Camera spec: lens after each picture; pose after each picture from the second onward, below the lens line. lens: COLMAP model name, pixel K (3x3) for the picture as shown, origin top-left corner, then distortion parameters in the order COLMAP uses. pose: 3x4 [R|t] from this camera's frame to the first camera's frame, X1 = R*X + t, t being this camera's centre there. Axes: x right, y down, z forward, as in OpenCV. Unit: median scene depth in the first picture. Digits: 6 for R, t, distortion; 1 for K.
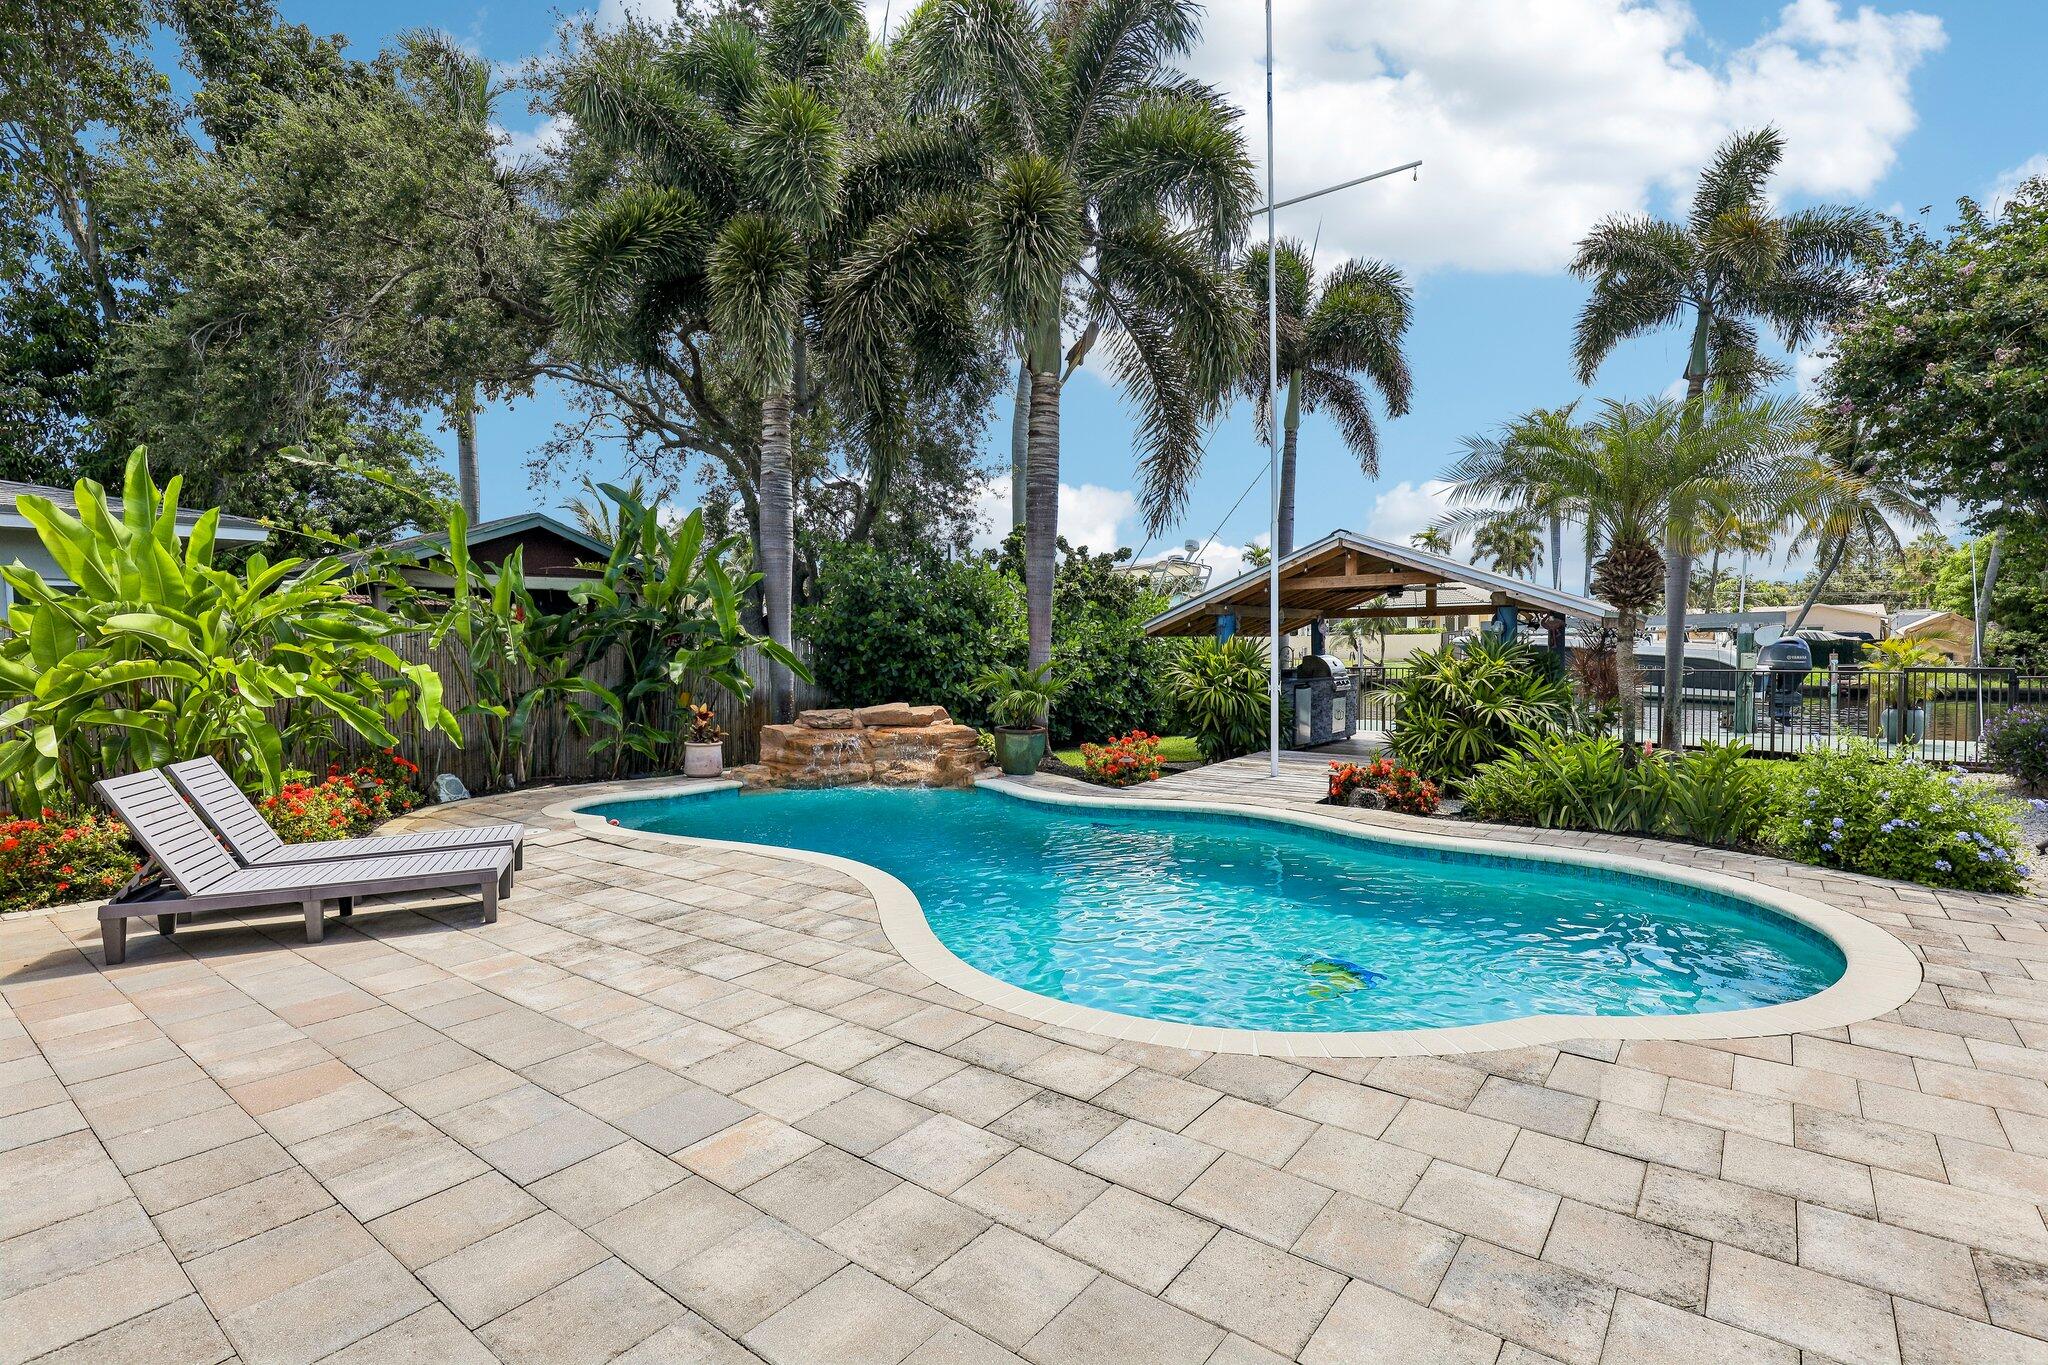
lens RADIAL K [[960.9, 0, 1030.7], [0, 960.9, 689.8], [0, 0, 1]] dist [-0.007102, 0.000731]
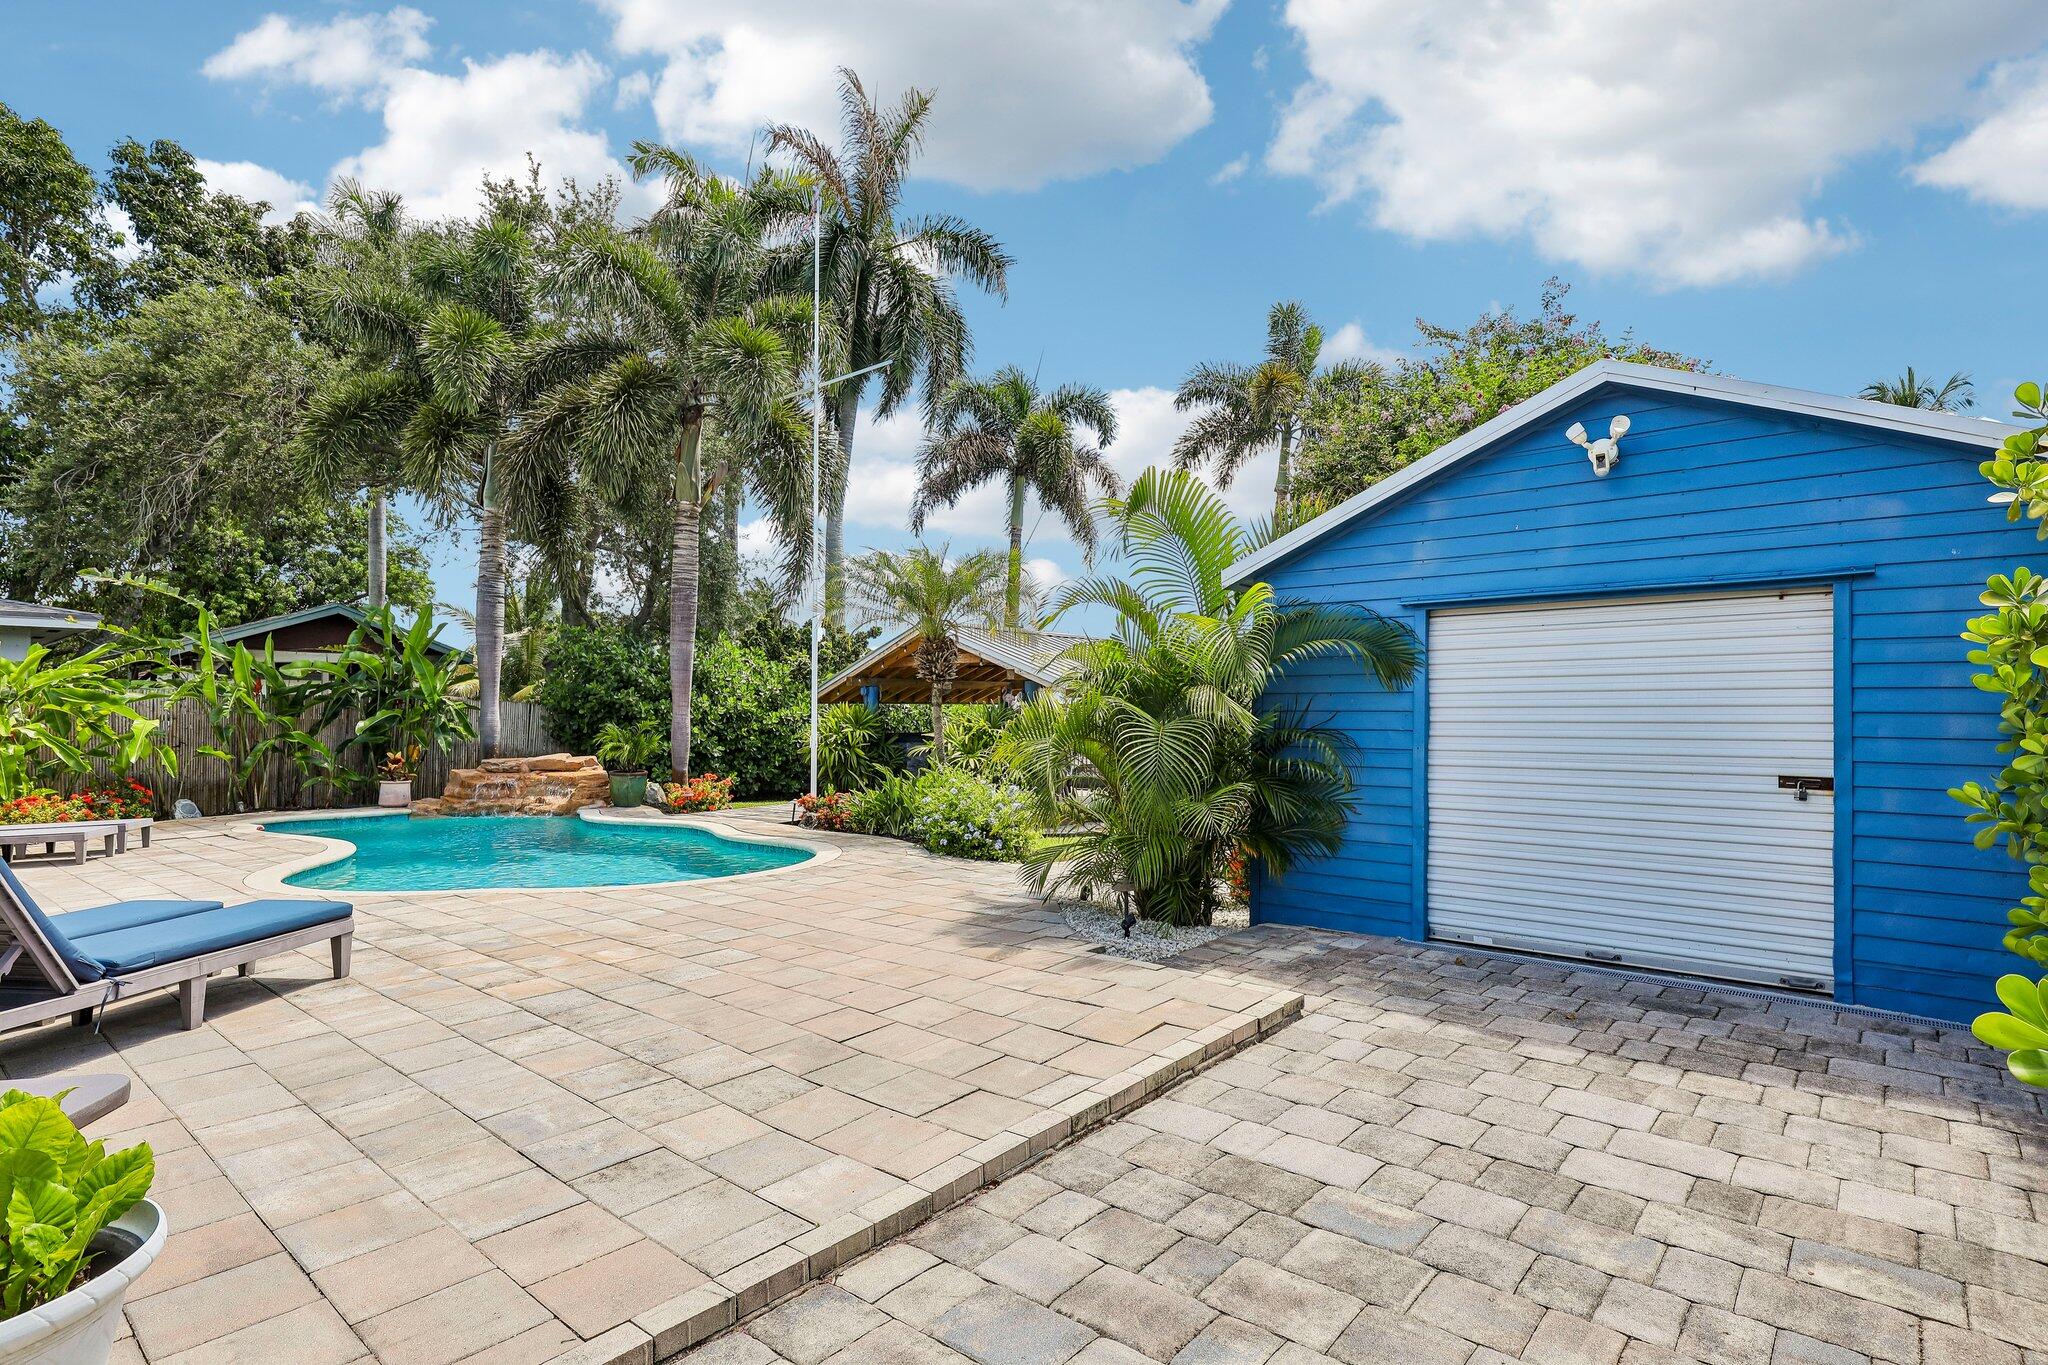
lens RADIAL K [[1025.5, 0, 1033.5], [0, 1025.5, 686.3], [0, 0, 1]] dist [-0.001405, -0.000359]
pose [[0.998984, 0.003587, -0.044922, 0.604809], [-0.006900, 0.997248, -0.073811, 0.022561], [0.044534, 0.074046, 0.996260, -0.384161]]
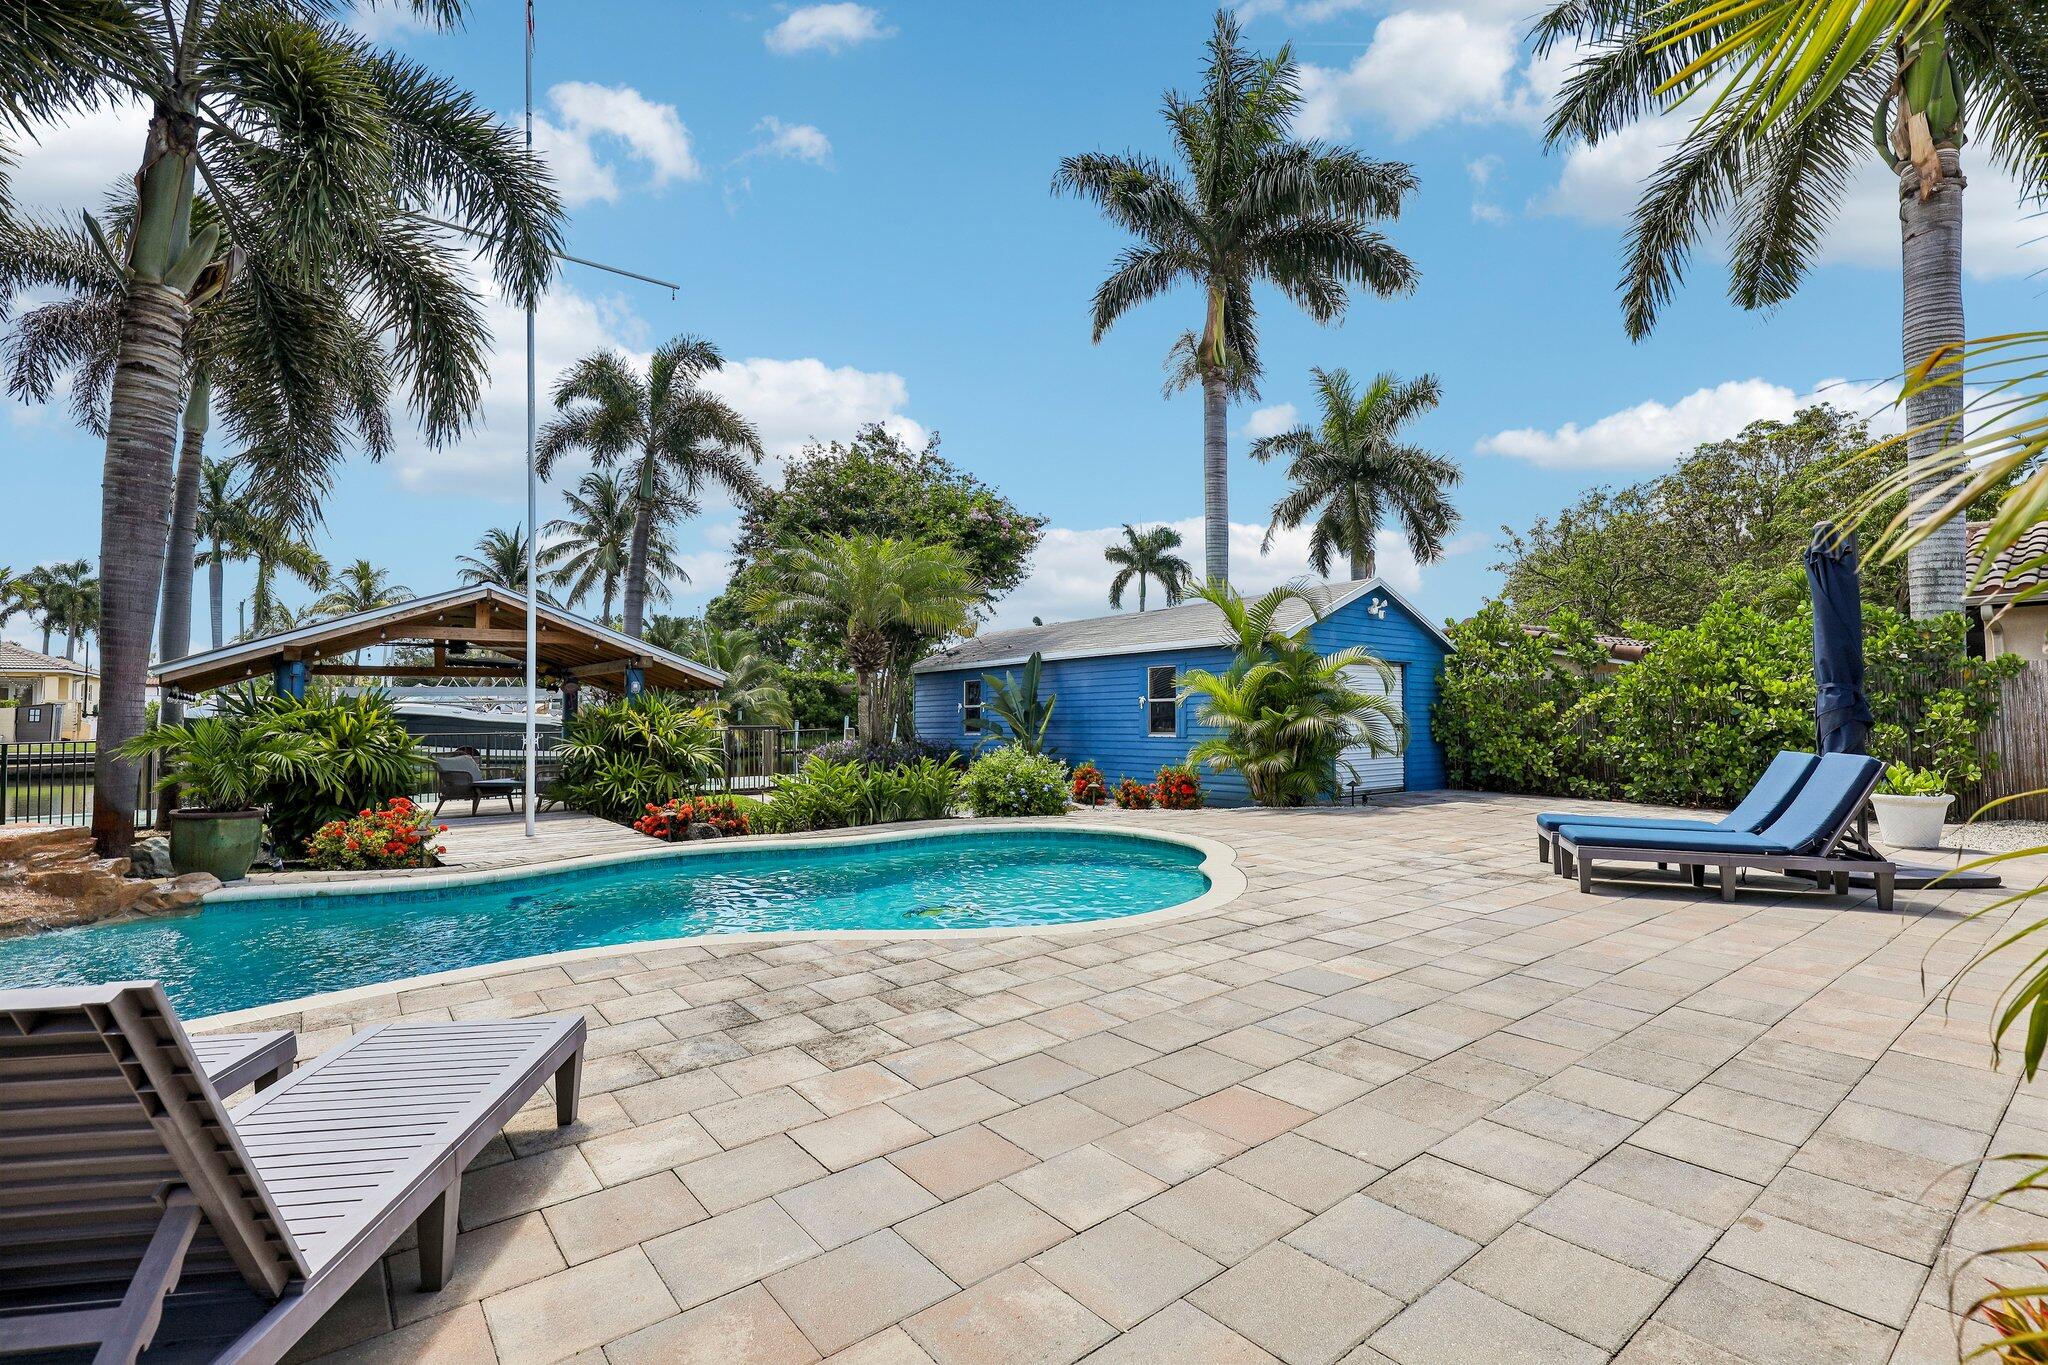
lens RADIAL K [[921.2, 0, 1043.0], [0, 921.2, 696.9], [0, 0, 1]] dist [-0.007206, 0.002220]
pose [[0.251525, 0.022007, 0.967601, -0.488331], [0.052766, 0.997943, -0.036413, 0.013067], [-0.966411, 0.060215, 0.249846, 0.276609]]
